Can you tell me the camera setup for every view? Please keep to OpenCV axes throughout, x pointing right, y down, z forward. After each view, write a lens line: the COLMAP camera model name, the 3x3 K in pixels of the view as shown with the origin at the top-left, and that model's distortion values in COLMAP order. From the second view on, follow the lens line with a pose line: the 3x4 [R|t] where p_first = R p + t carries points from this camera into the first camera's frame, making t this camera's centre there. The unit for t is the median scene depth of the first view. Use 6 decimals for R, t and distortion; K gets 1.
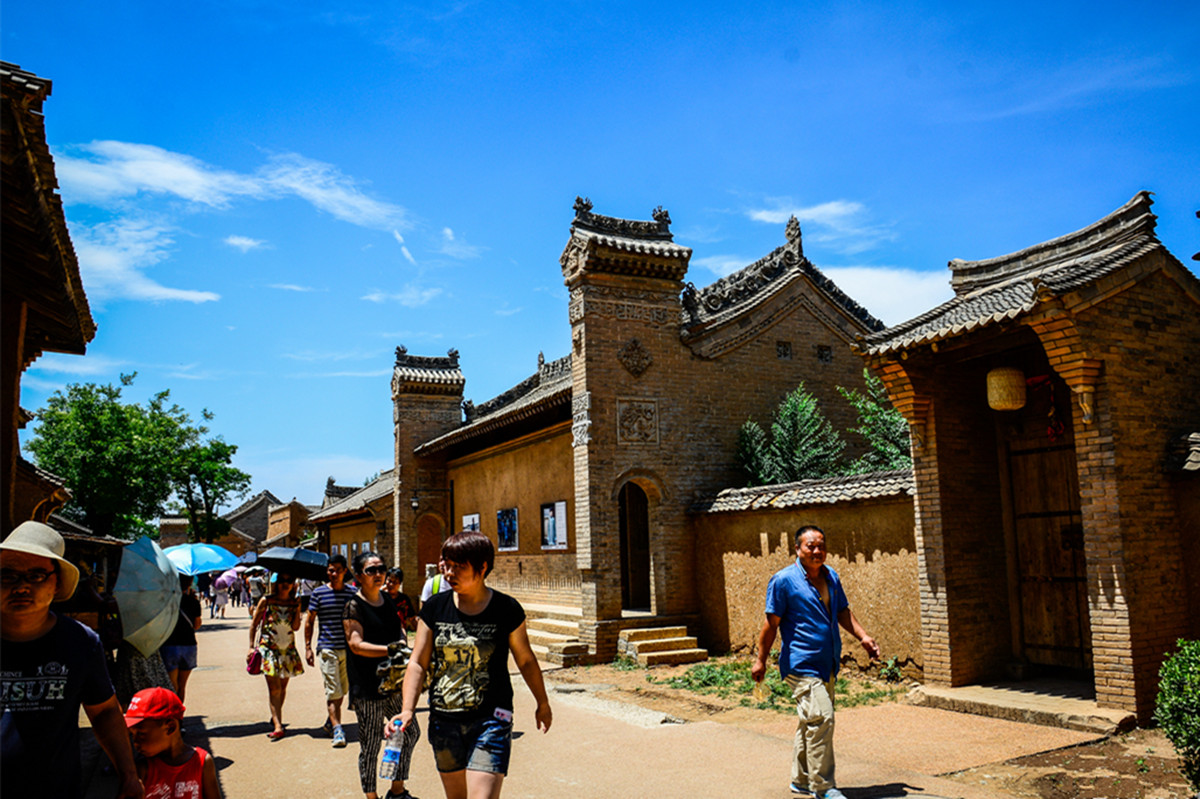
lens RADIAL K [[813.5, 0, 600.0], [0, 813.5, 399.5], [0, 0, 1]] dist [-0.105144, 0.074154]
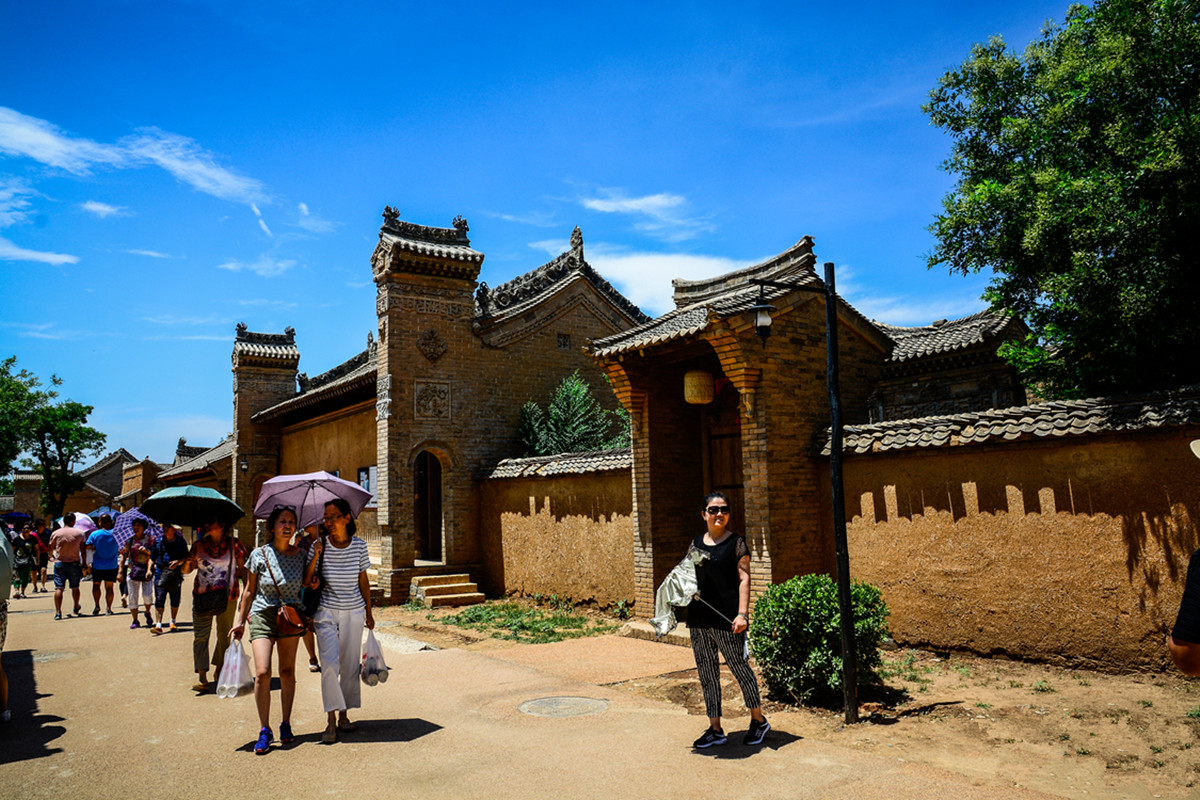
lens RADIAL K [[844.5, 0, 599.3], [0, 844.5, 364.6], [0, 0, 1]] dist [-0.059579, 0.005935]
pose [[0.994973, 0.022399, 0.097609, 0.166429], [-0.024164, 0.999565, 0.016936, -0.051152], [-0.097187, -0.019209, 0.995081, -0.237750]]
